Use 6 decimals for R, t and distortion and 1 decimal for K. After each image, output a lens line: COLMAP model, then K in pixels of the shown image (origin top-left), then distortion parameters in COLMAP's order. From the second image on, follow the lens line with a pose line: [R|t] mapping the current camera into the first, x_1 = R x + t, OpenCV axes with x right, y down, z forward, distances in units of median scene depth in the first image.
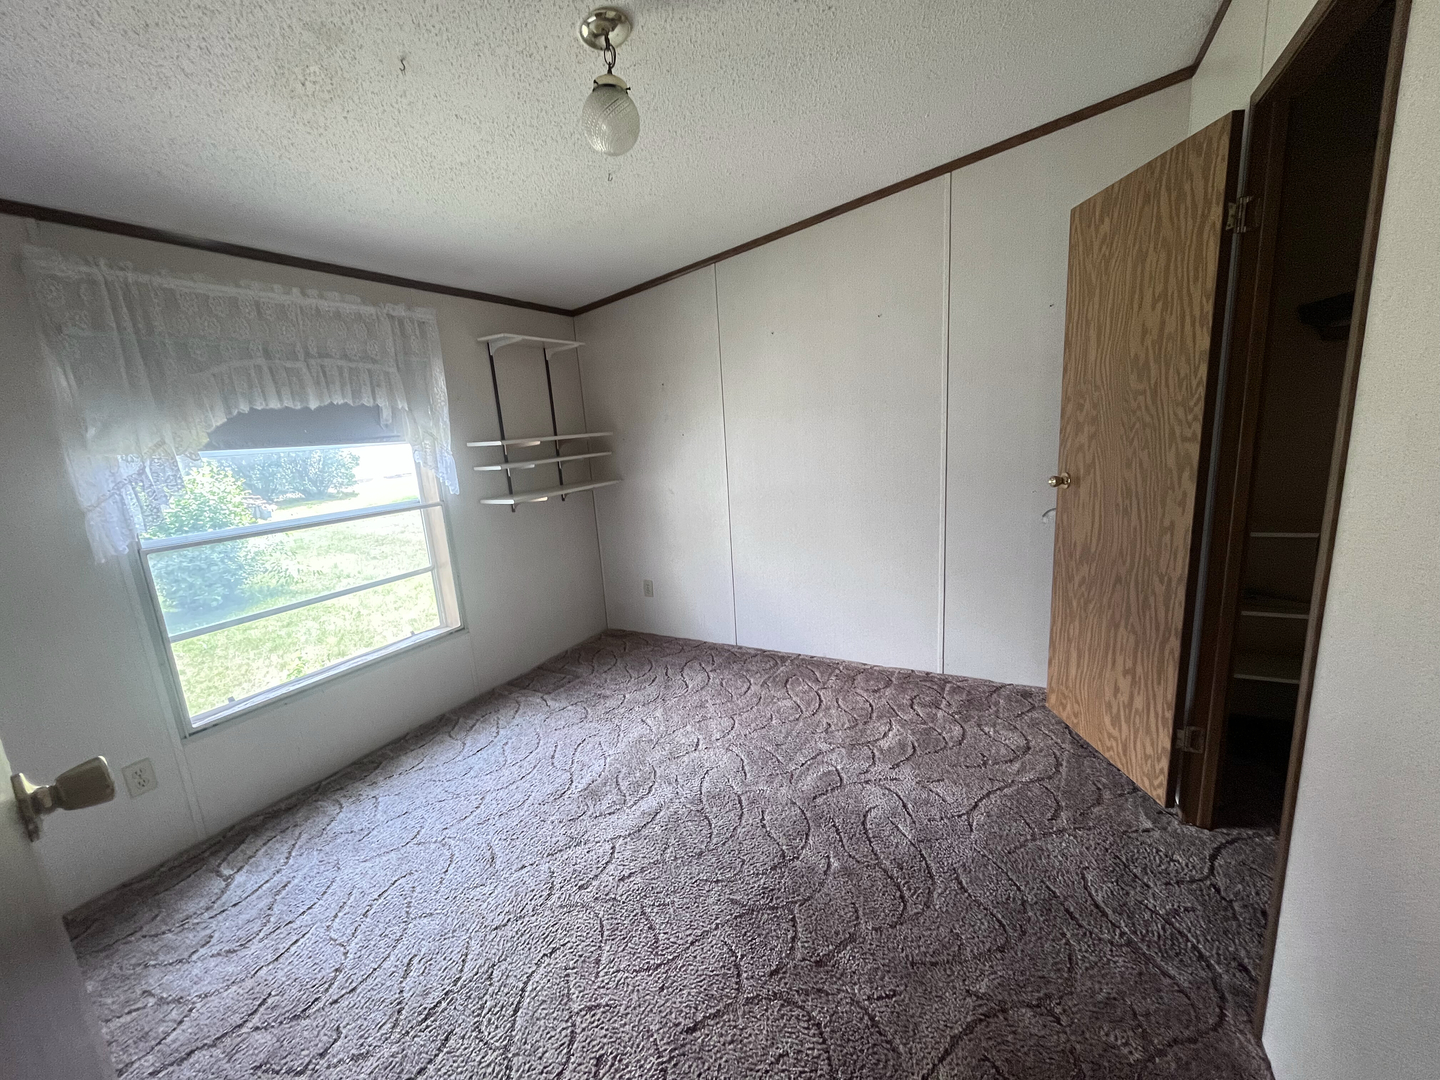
lens RADIAL K [[581.2, 0, 717.5], [0, 581.2, 543.4], [0, 0, 1]] dist [0.000527, 0.000284]
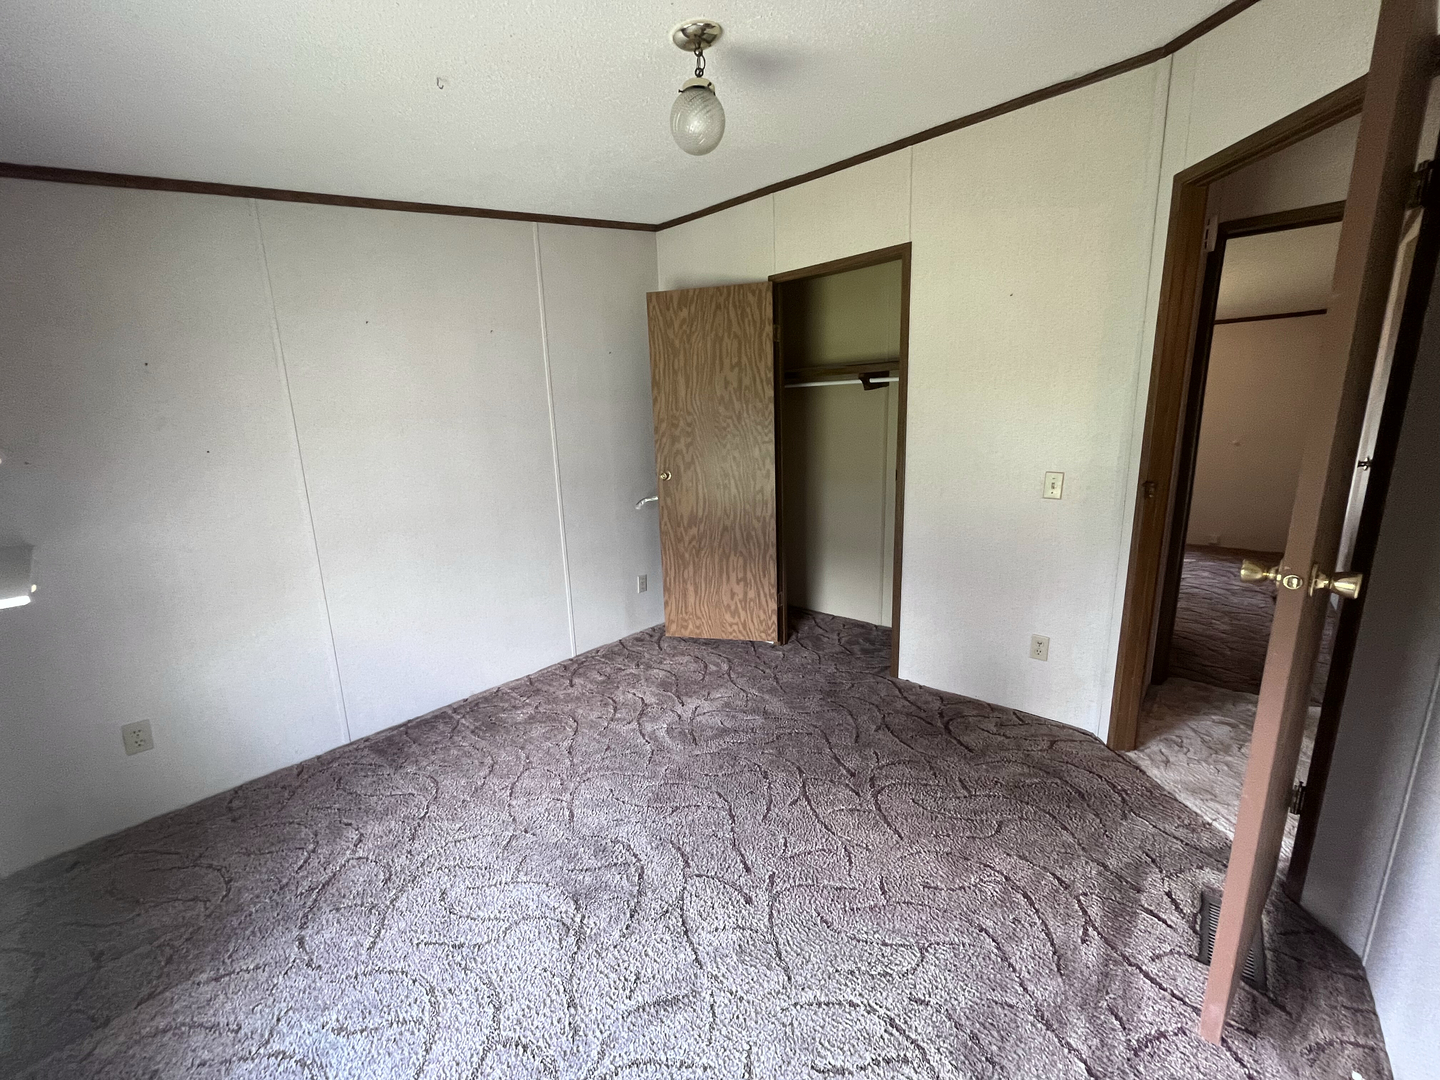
lens RADIAL K [[581.2, 0, 717.5], [0, 581.2, 543.4], [0, 0, 1]] dist [0.000527, 0.000284]
pose [[0.225021, -0.148372, 0.962991, -0.904777], [0.213821, 0.971766, 0.099760, -0.066073], [-0.950603, 0.183459, 0.250393, 0.597847]]
